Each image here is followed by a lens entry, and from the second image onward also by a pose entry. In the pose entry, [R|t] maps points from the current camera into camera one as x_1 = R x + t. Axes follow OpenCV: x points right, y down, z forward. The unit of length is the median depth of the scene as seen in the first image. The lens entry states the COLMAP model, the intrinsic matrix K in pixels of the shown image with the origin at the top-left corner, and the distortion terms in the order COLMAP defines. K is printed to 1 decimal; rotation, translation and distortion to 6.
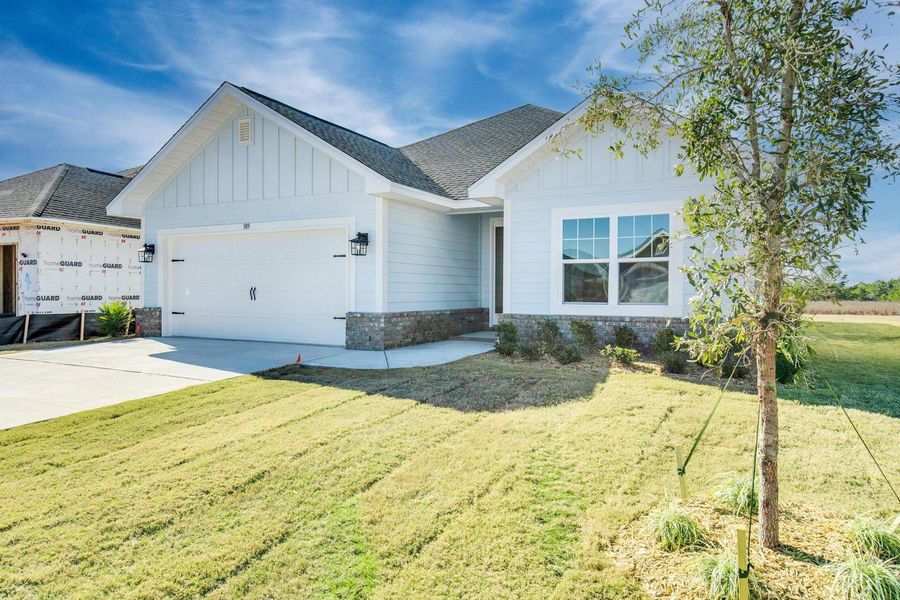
lens RADIAL K [[594.4, 0, 450.8], [0, 594.4, 291.8], [0, 0, 1]] dist [0.011603, 0.001650]
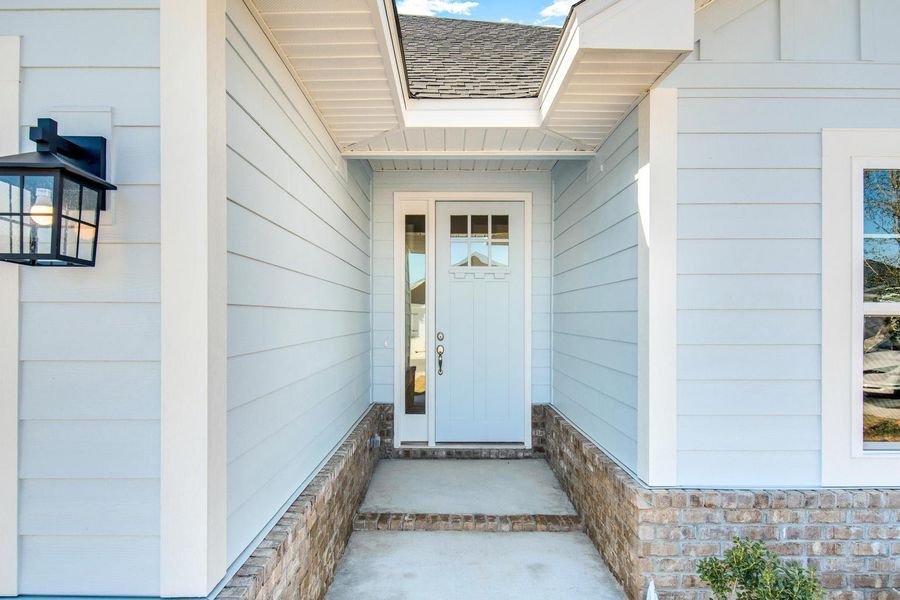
lens RADIAL K [[594.4, 0, 449.3], [0, 594.4, 303.0], [0, 0, 1]] dist [0.011603, 0.001650]
pose [[0.883971, 0.006521, 0.467496, -0.131323], [0.003778, 0.999770, -0.021090, -0.046144], [-0.467527, 0.020409, 0.883743, 0.794118]]
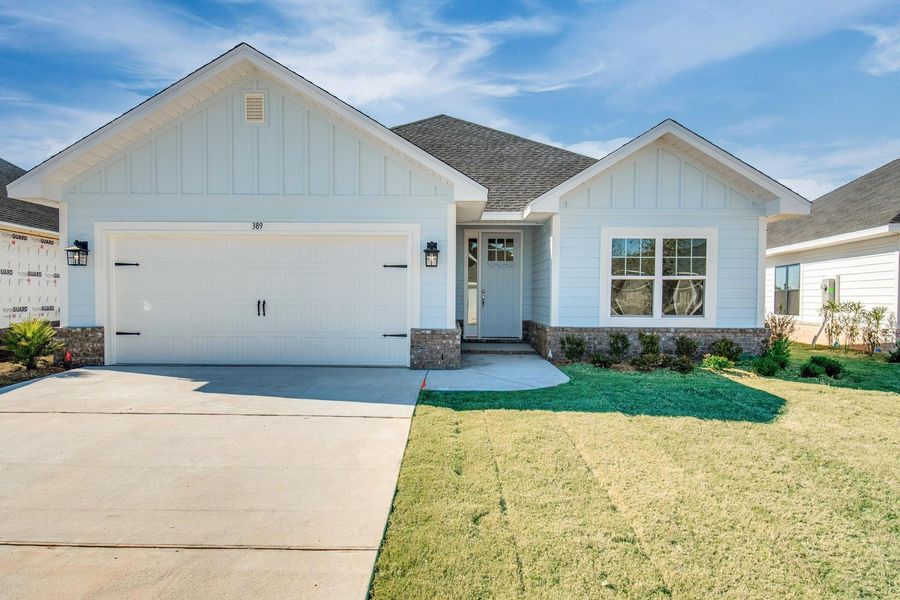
lens RADIAL K [[594.4, 0, 446.5], [0, 594.4, 308.0], [0, 0, 1]] dist [0.011603, 0.001650]
pose [[0.891674, -0.006359, 0.452634, -0.539107], [-0.001656, 0.999849, 0.017311, -0.013410], [-0.452675, -0.016185, 0.891529, 0.168309]]
